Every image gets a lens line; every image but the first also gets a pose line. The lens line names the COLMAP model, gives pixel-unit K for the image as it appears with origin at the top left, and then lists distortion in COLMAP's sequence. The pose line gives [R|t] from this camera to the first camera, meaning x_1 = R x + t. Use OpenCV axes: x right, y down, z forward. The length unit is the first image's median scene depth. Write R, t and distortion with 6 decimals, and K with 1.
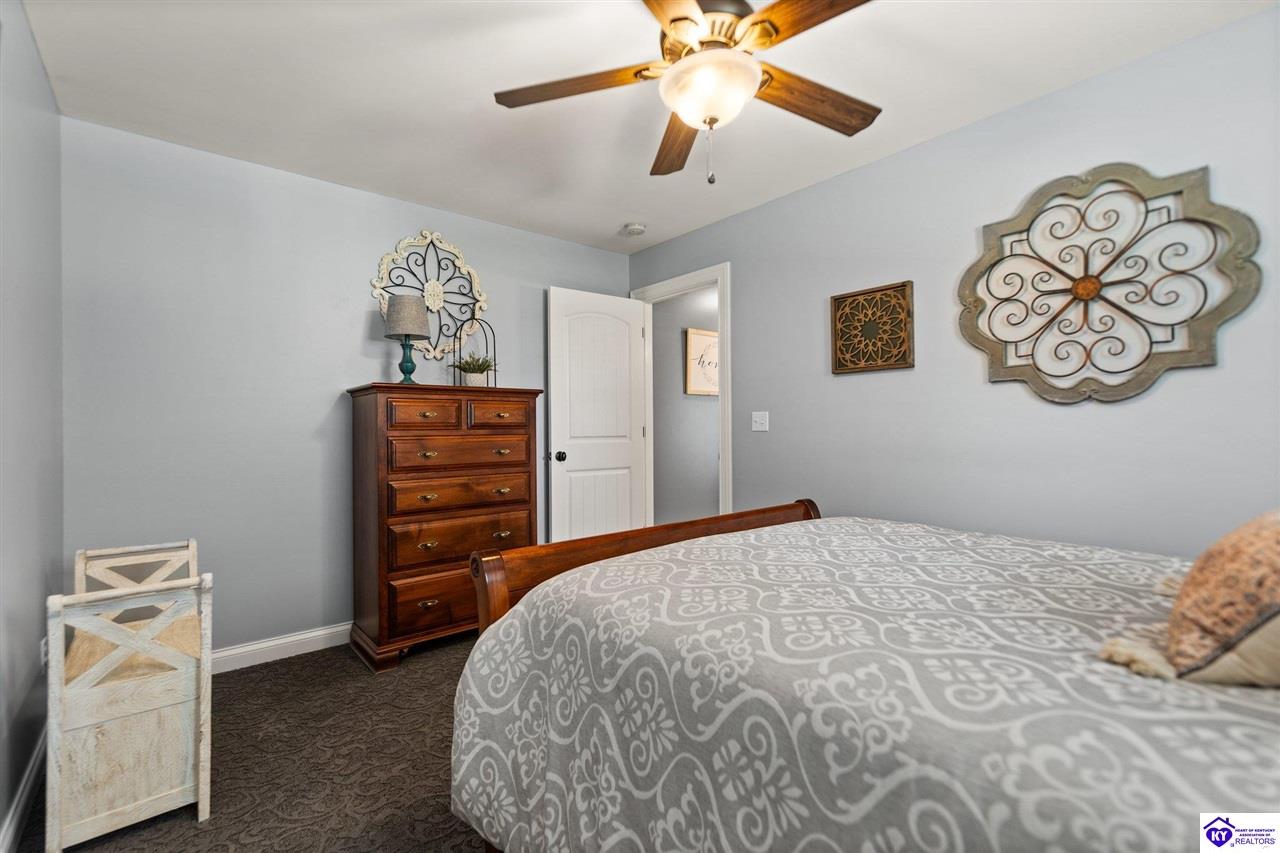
lens RADIAL K [[556.0, 0, 635.0], [0, 556.0, 424.2], [0, 0, 1]] dist [0.000418, -0.000721]
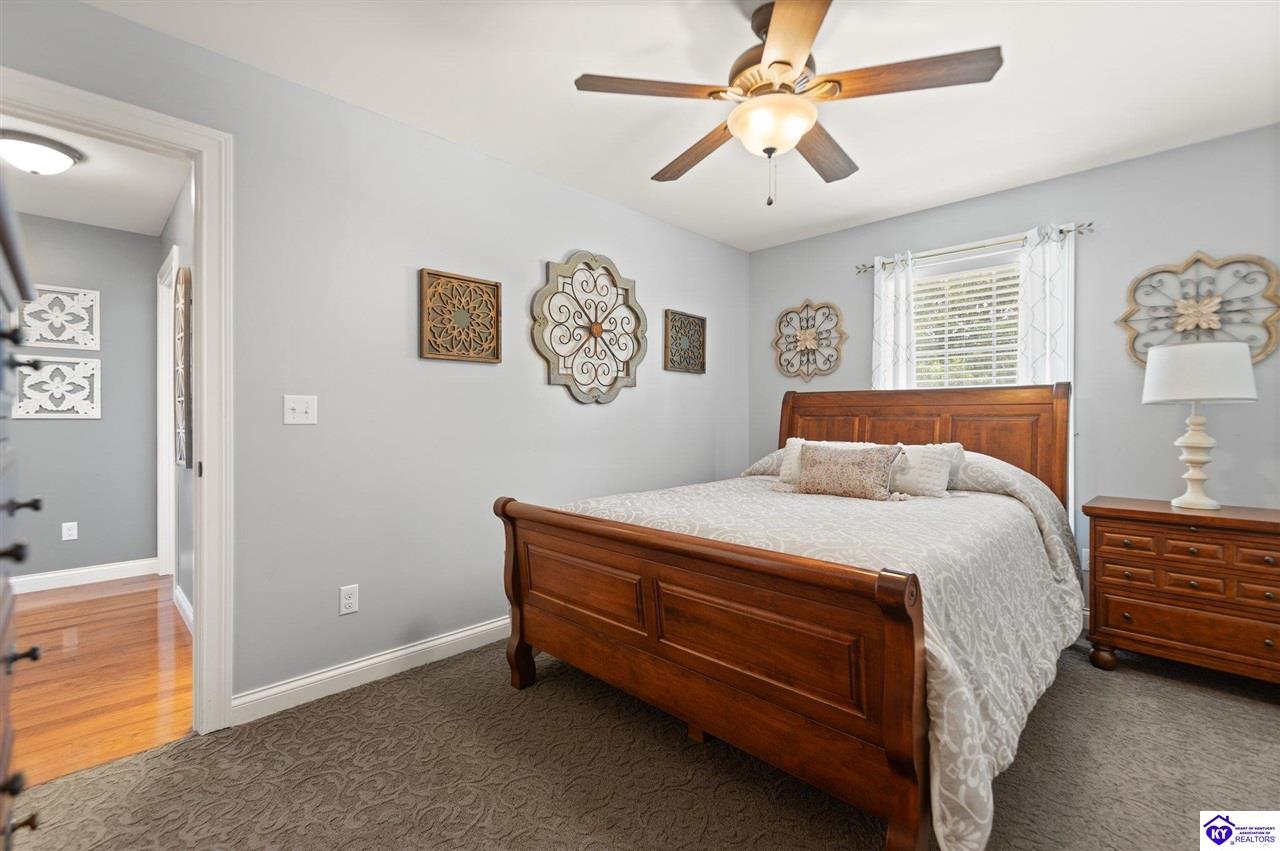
lens RADIAL K [[556.0, 0, 631.6], [0, 556.0, 415.4], [0, 0, 1]] dist [0.000418, -0.000721]
pose [[-0.094570, 0.015485, 0.995398, -0.687881], [-0.000468, 0.999878, -0.015599, 0.017625], [-0.995518, -0.001941, -0.094552, 0.972614]]
